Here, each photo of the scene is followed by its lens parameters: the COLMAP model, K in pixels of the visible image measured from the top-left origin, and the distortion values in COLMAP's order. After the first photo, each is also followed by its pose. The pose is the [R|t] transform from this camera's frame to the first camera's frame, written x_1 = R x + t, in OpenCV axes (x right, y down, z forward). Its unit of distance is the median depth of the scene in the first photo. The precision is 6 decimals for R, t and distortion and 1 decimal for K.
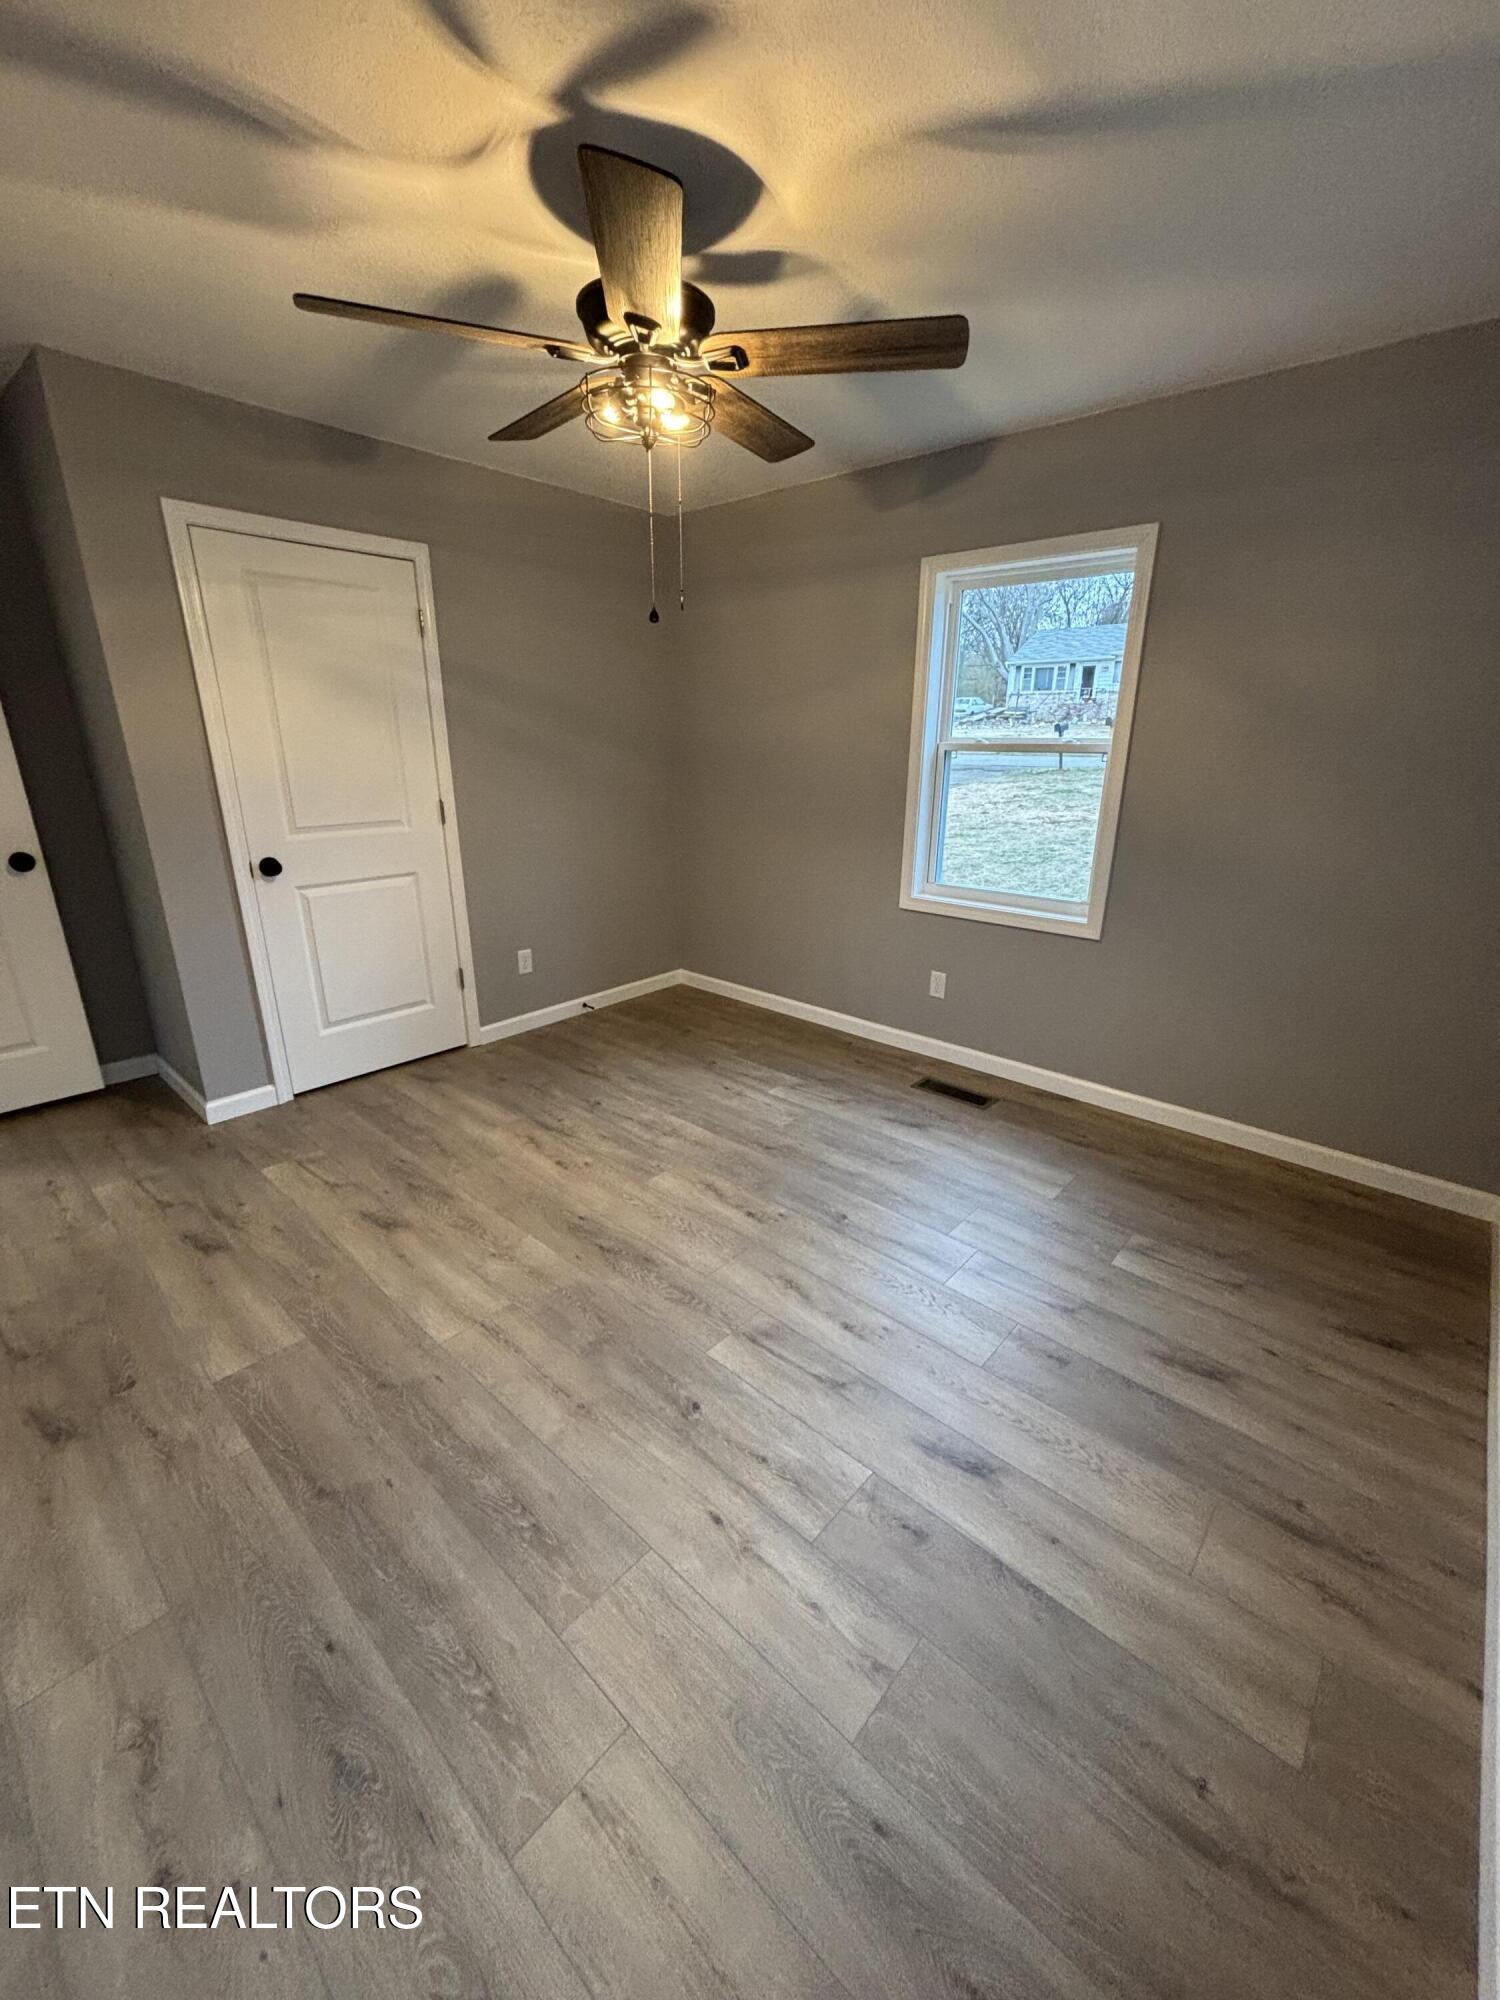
lens RADIAL K [[799.9, 0, 740.5], [0, 799.9, 994.9], [0, 0, 1]] dist [-0.002418, 0.001707]
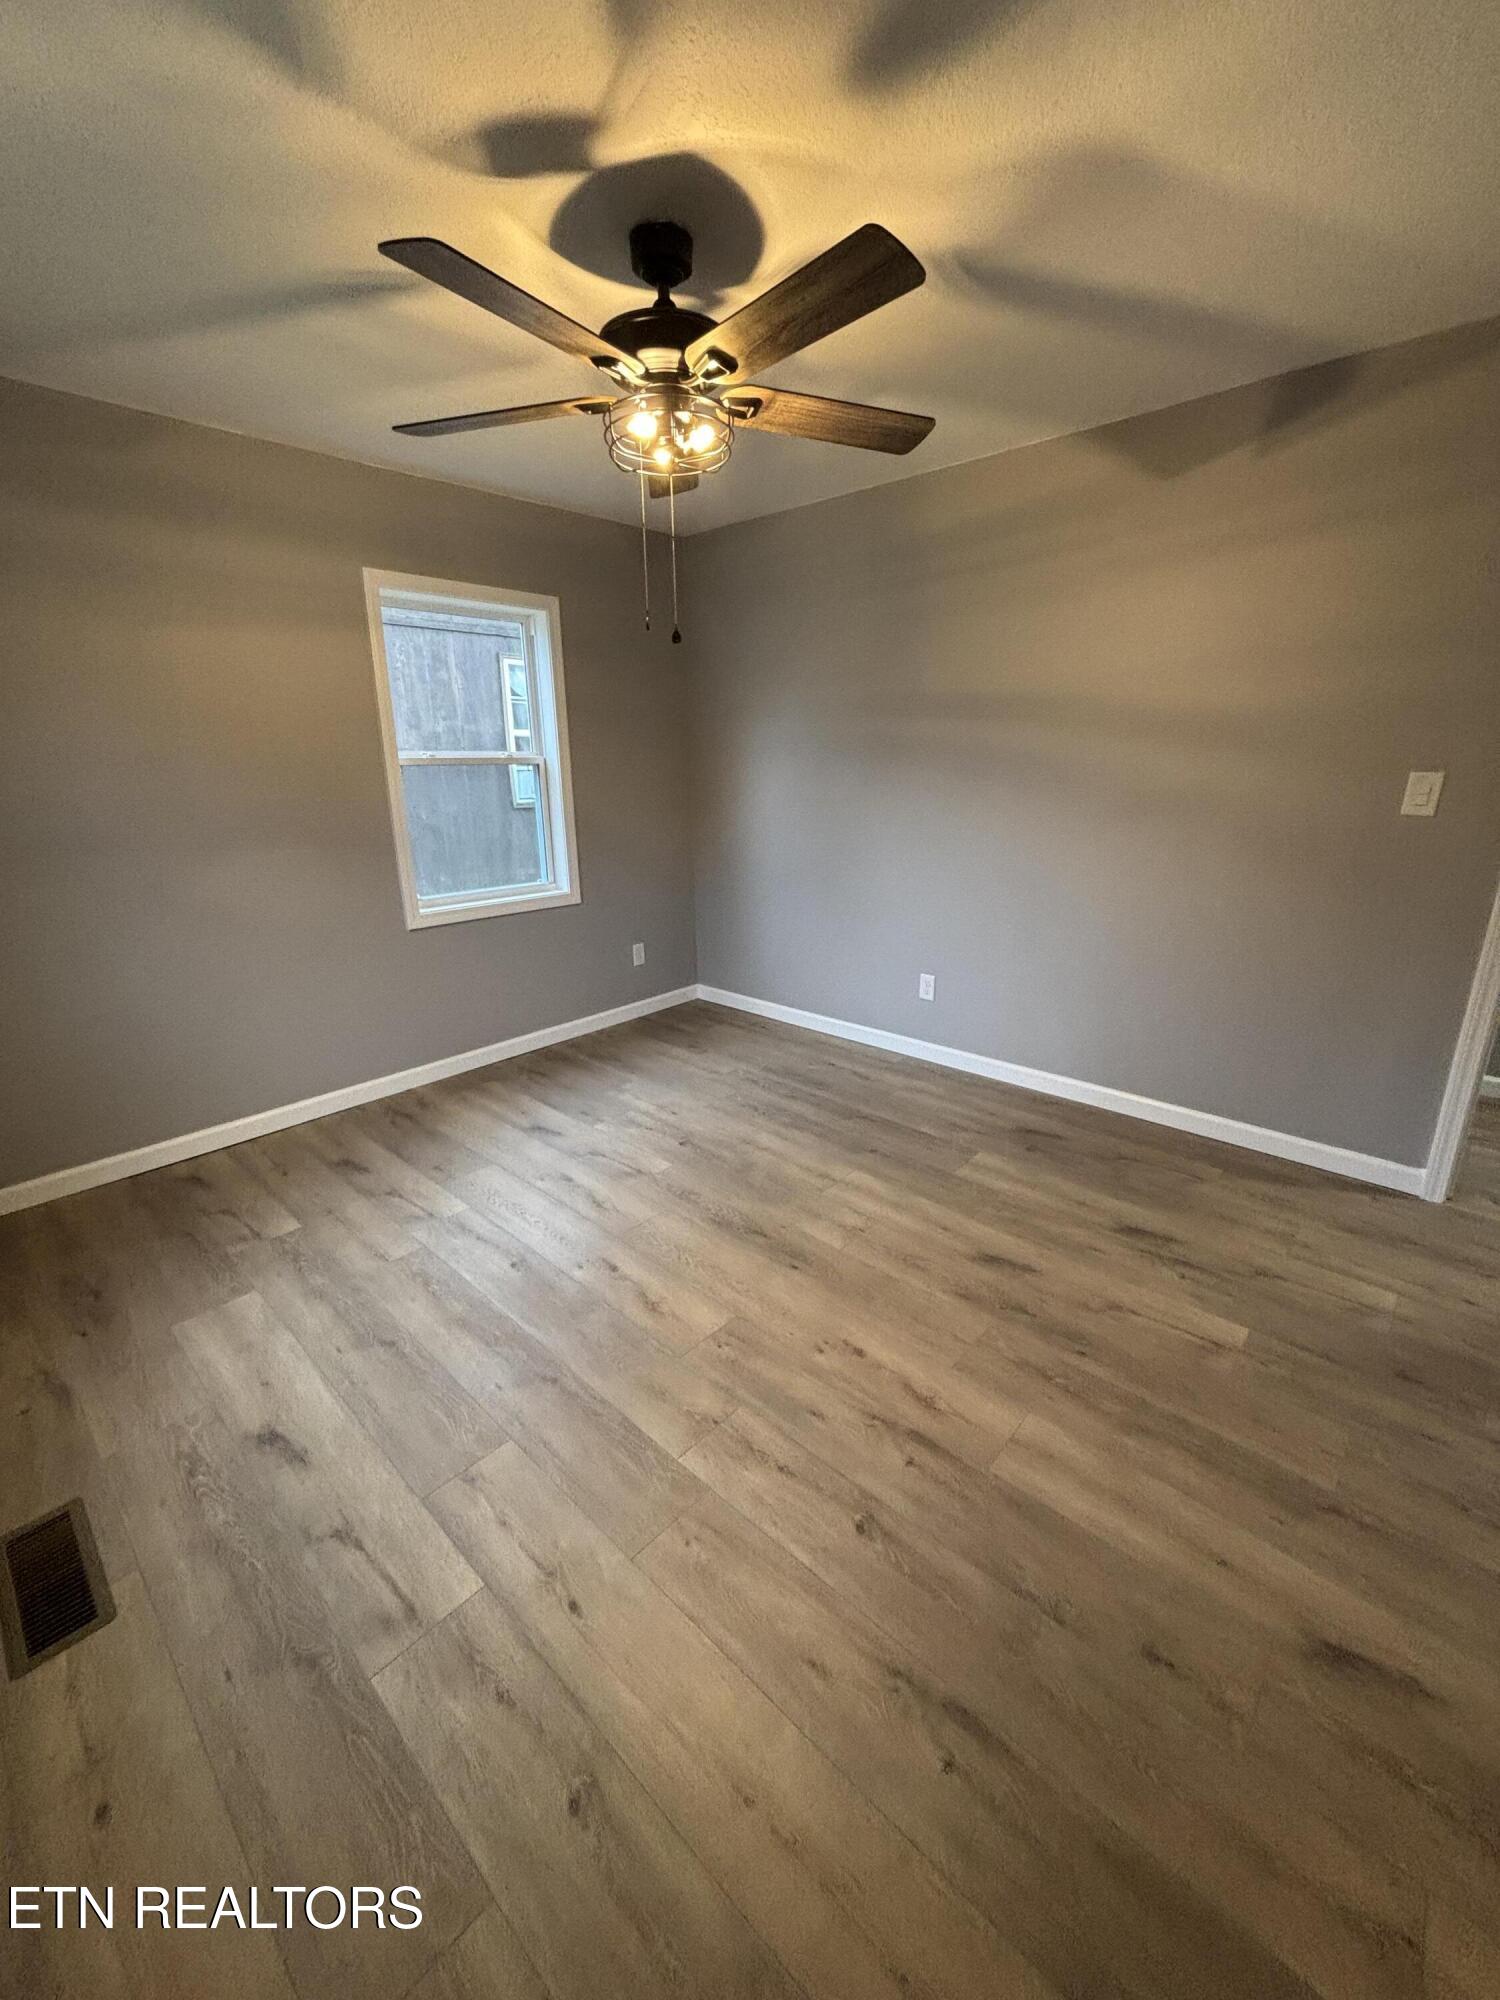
lens RADIAL K [[799.9, 0, 738.3], [0, 799.9, 994.0], [0, 0, 1]] dist [-0.002418, 0.001707]
pose [[-0.999807, -0.004875, 0.019029, -0.144562], [0.006851, 0.821354, 0.570378, -0.499797], [-0.018410, 0.570398, -0.821162, 1.538332]]
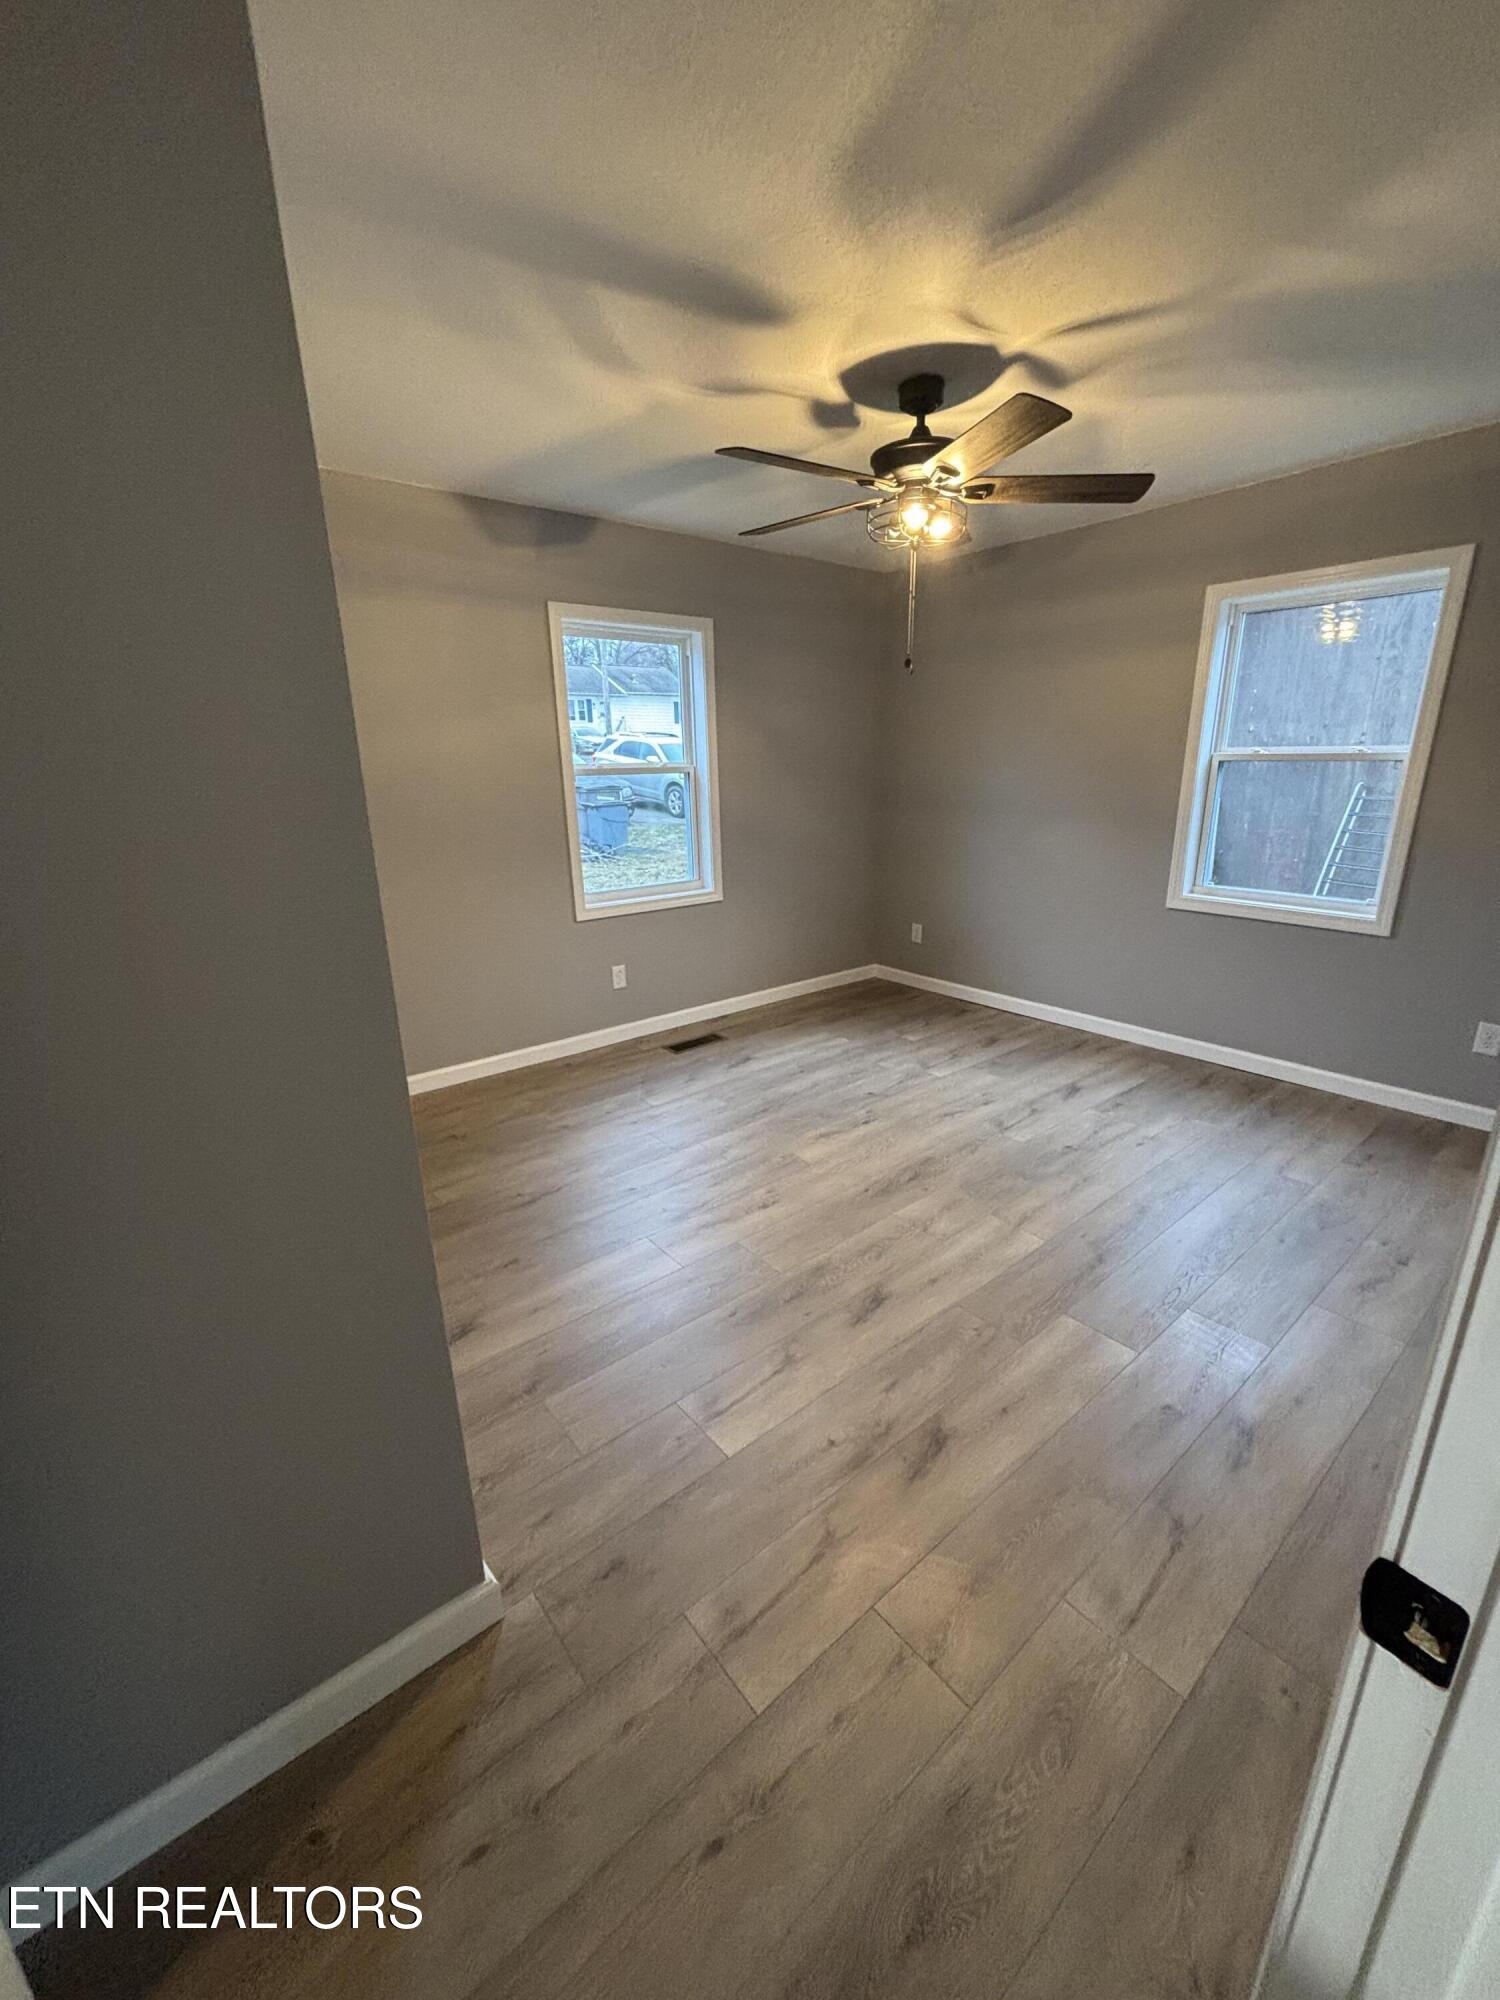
lens RADIAL K [[799.9, 0, 757.9], [0, 799.9, 994.6], [0, 0, 1]] dist [-0.002418, 0.001707]
pose [[0.155961, -0.291247, 0.943849, -1.157221], [0.324874, 0.917505, 0.229436, -0.267104], [-0.932809, 0.270849, 0.237714, 0.779605]]
